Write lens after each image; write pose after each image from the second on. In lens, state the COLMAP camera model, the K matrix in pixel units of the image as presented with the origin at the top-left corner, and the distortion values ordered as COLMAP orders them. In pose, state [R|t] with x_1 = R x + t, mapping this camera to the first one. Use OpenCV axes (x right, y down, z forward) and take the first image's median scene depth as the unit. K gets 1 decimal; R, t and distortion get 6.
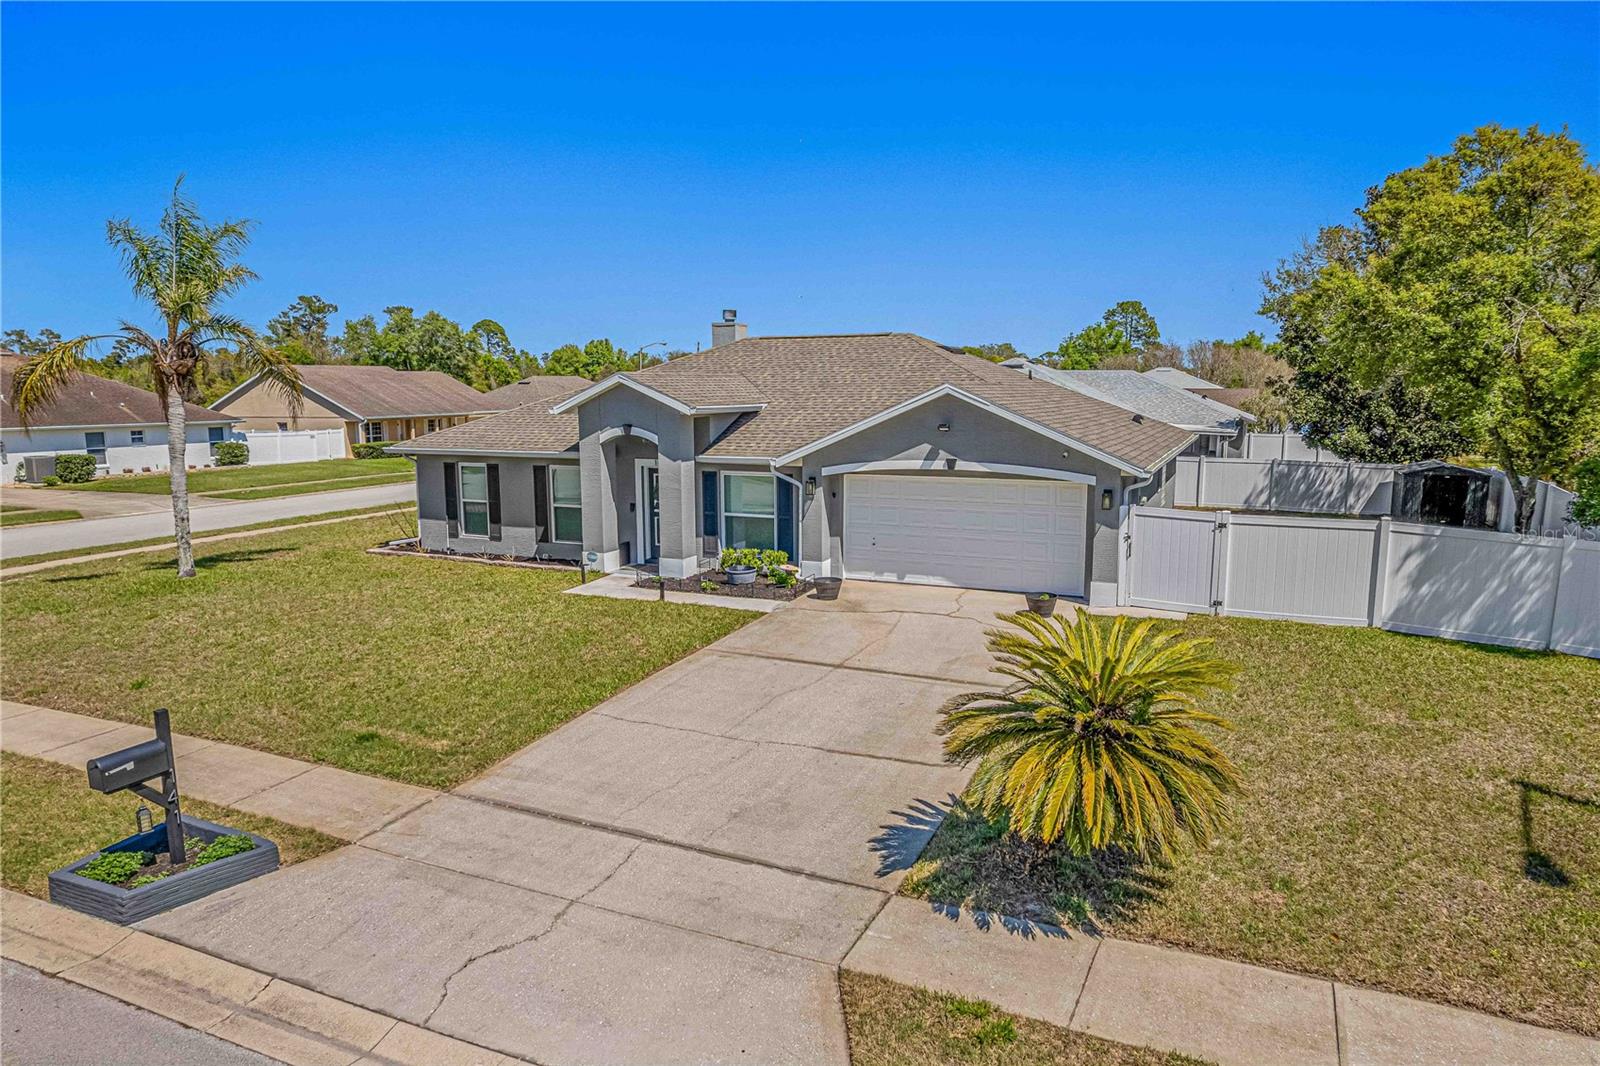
lens RADIAL K [[1021.3, 0, 794.1], [0, 1021.3, 541.9], [0, 0, 1]] dist [-0.079940, 0.070159]
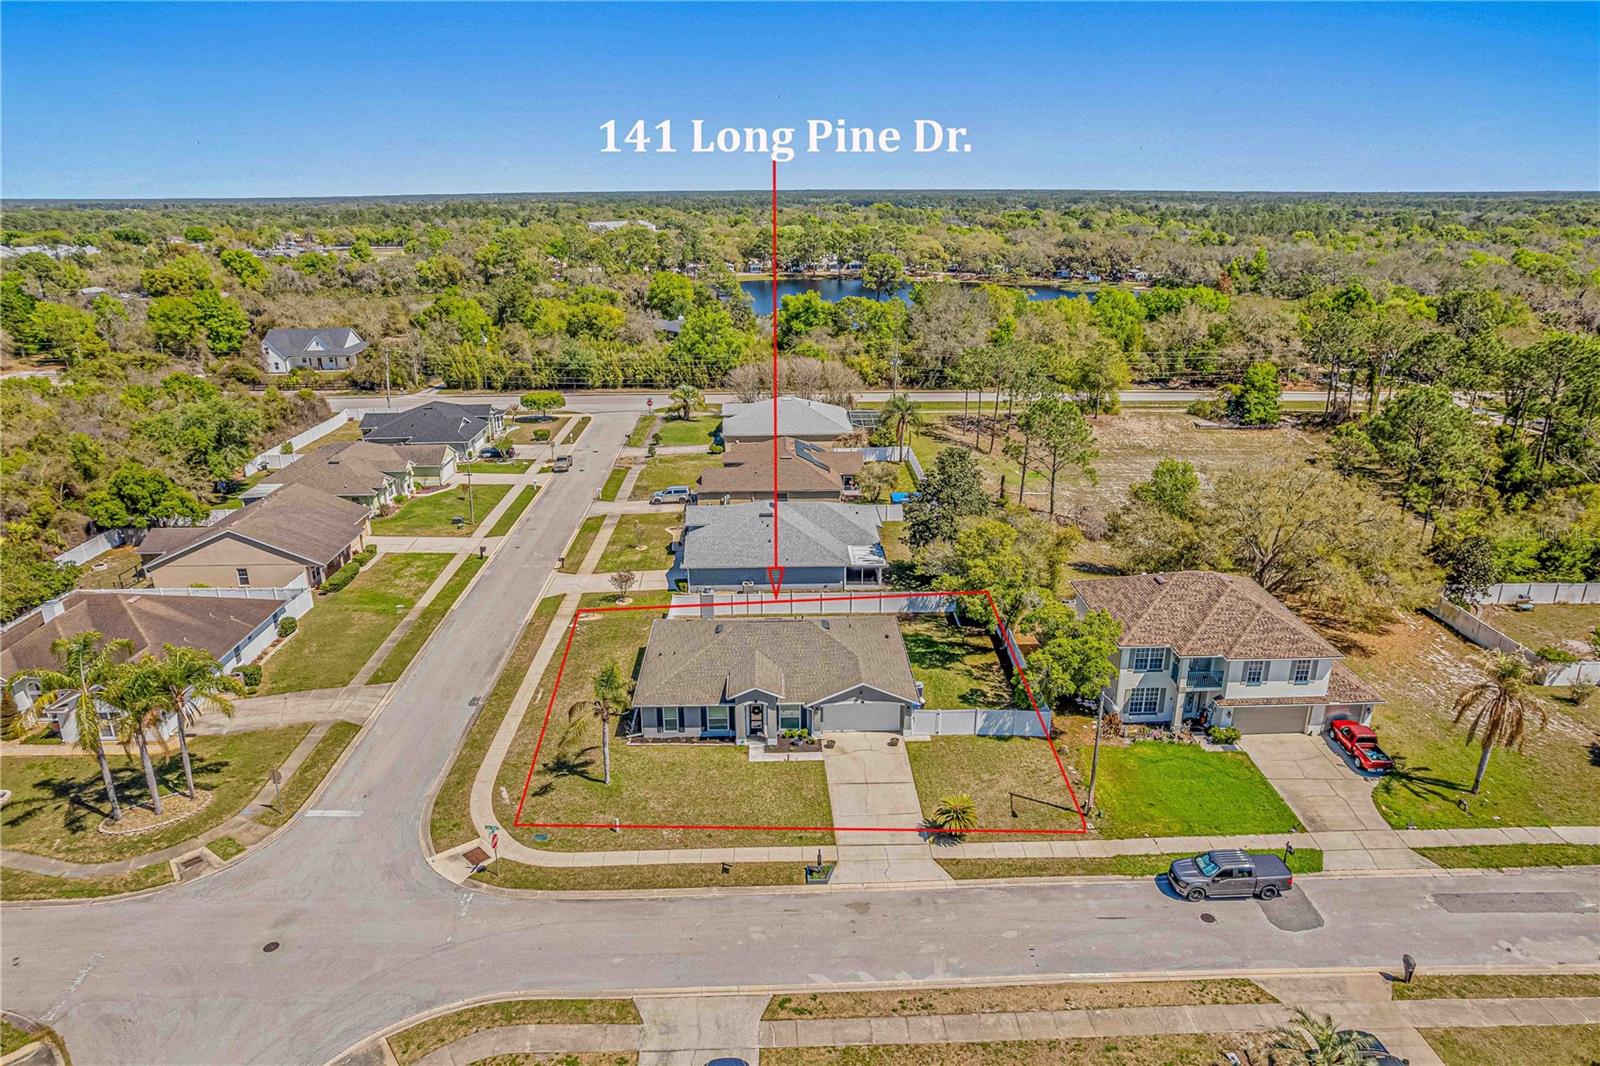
lens RADIAL K [[1021.3, 0, 794.1], [0, 1021.3, 541.9], [0, 0, 1]] dist [-0.079940, 0.070159]
pose [[0.897532, -0.146725, 0.415823, -1.274544], [0.069568, 0.978324, 0.195046, -1.179803], [-0.435428, -0.146132, 0.888284, -1.679533]]
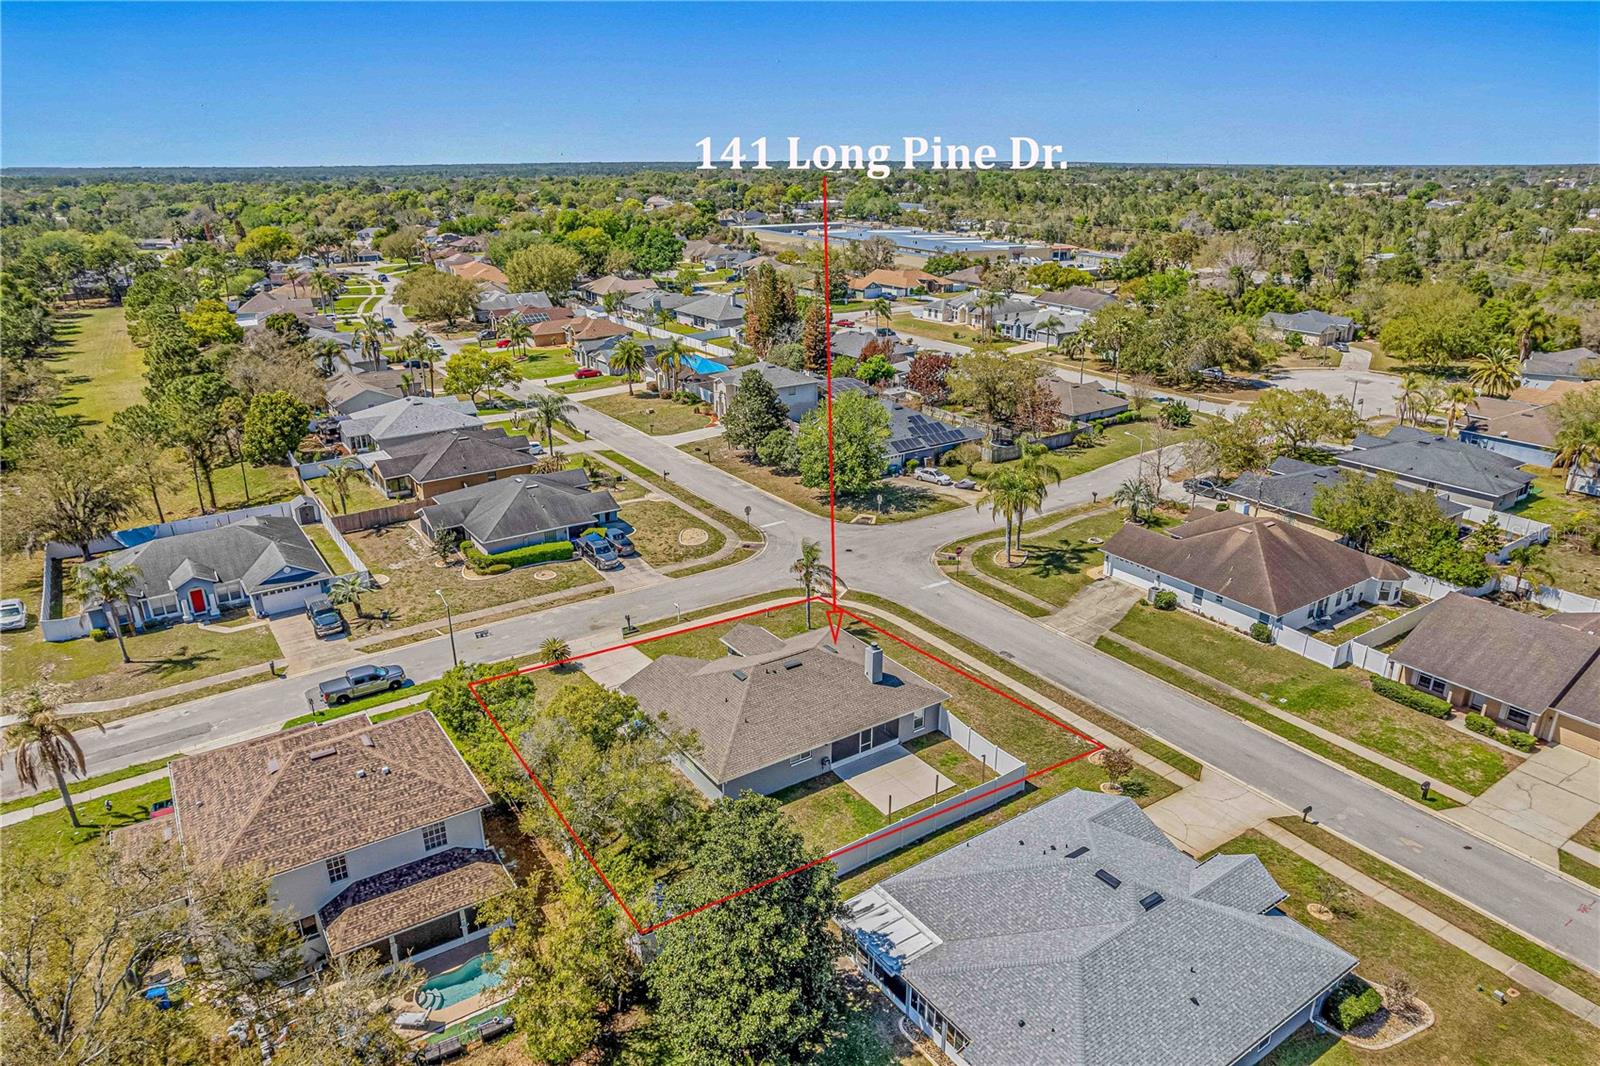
lens RADIAL K [[1021.3, 0, 794.1], [0, 1021.3, 541.9], [0, 0, 1]] dist [-0.079940, 0.070159]
pose [[-0.517105, 0.306474, -0.799172, 2.550681], [-0.127486, 0.895704, 0.425983, -2.011485], [0.846375, 0.322161, -0.424102, 2.629808]]
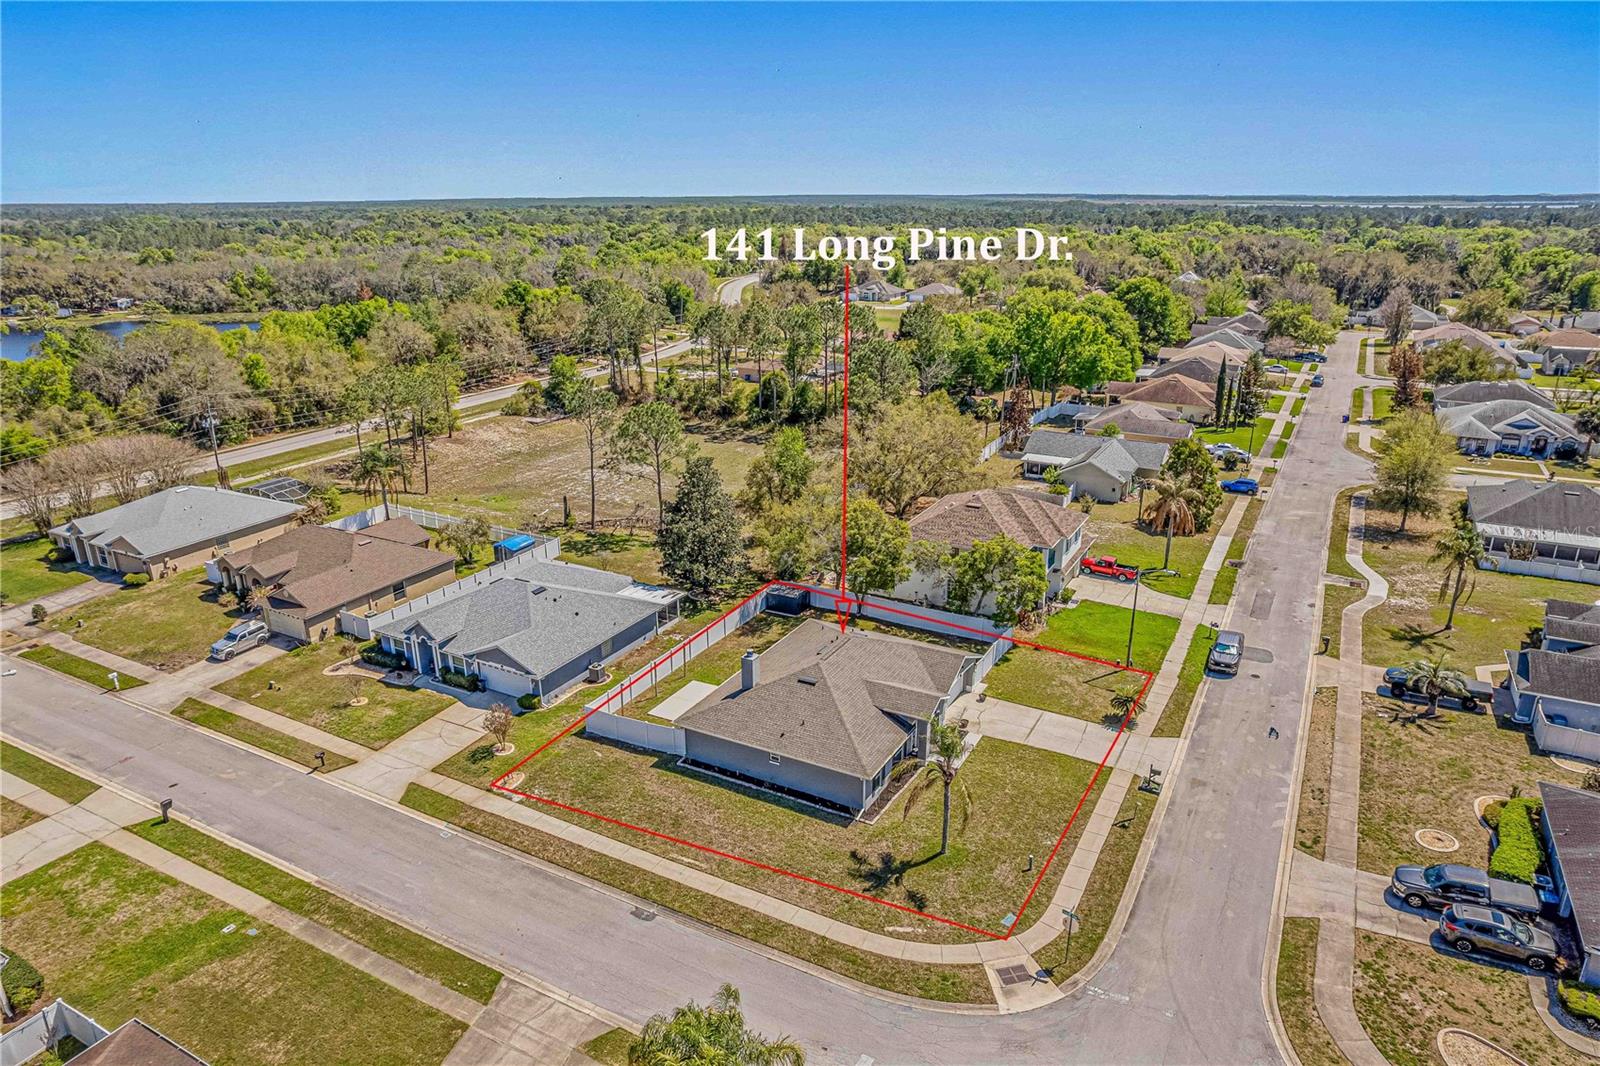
lens RADIAL K [[1021.3, 0, 794.1], [0, 1021.3, 541.9], [0, 0, 1]] dist [-0.079940, 0.070159]
pose [[0.071313, -0.323315, 0.943600, -2.903811], [0.159089, 0.937586, 0.309231, -1.602818], [-0.984685, 0.128064, 0.118298, 1.025423]]
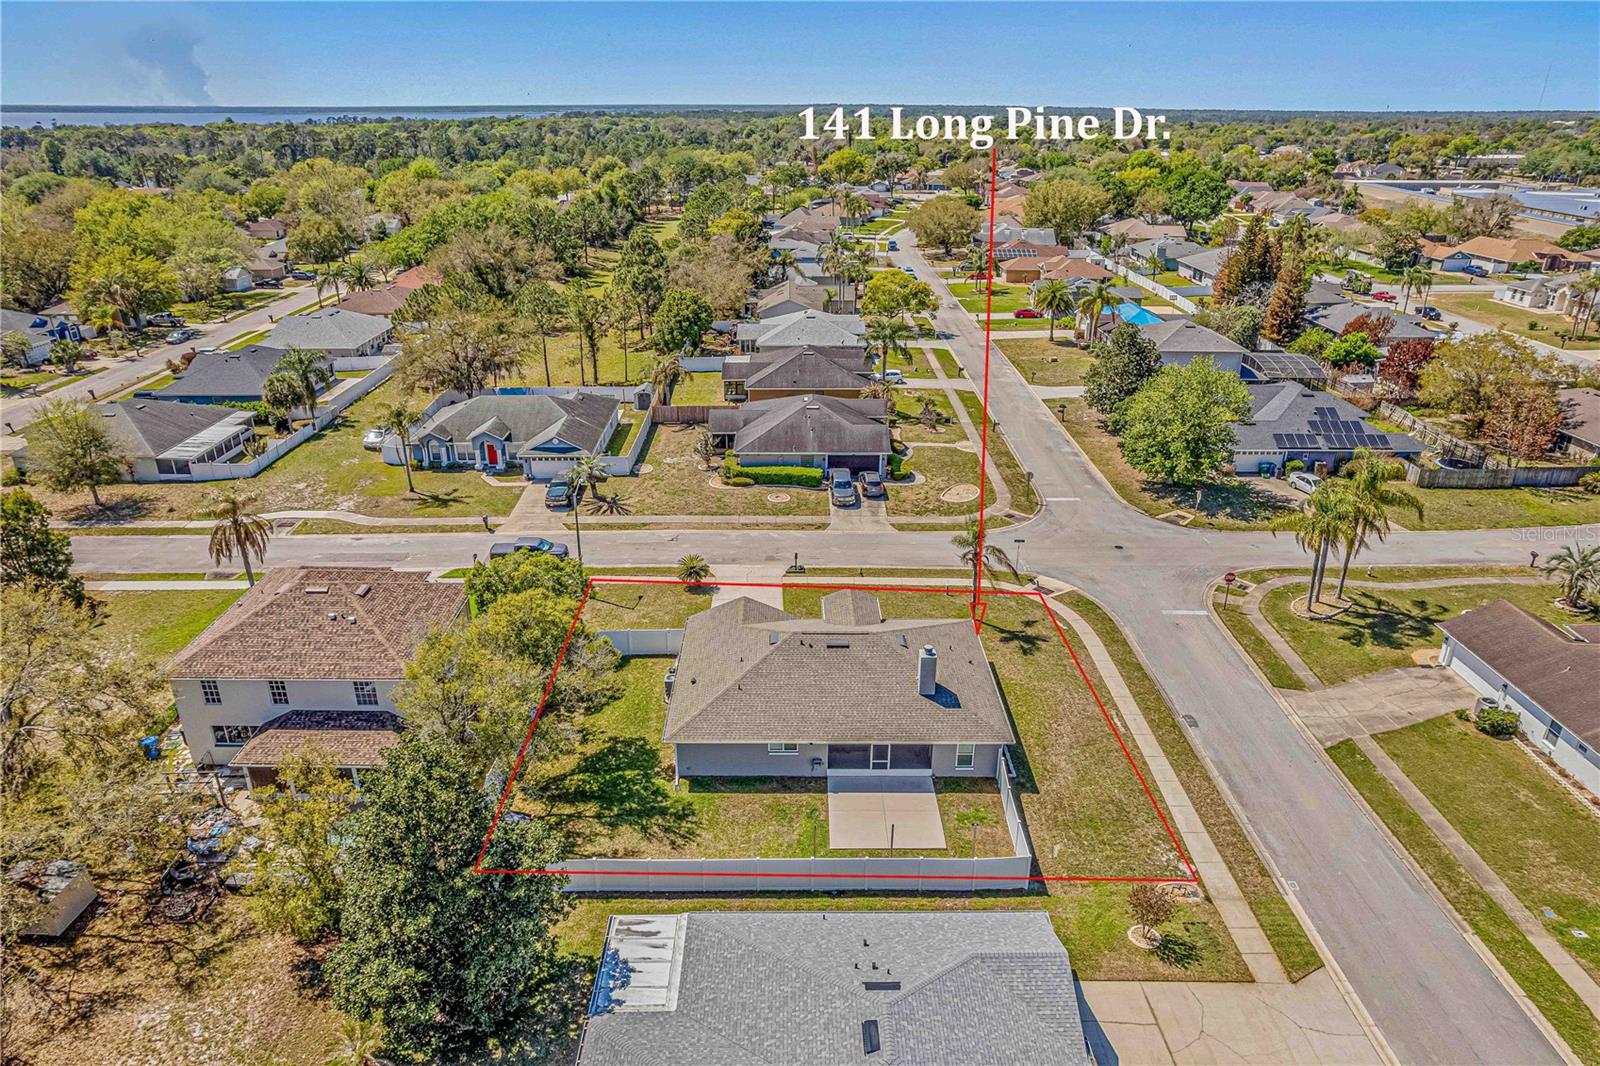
lens RADIAL K [[1021.3, 0, 794.1], [0, 1021.3, 541.9], [0, 0, 1]] dist [-0.079940, 0.070159]
pose [[-0.906569, 0.168751, -0.386853, 1.182942], [-0.064738, 0.850144, 0.522556, -1.933212], [0.417063, 0.498777, -0.759789, 3.276157]]
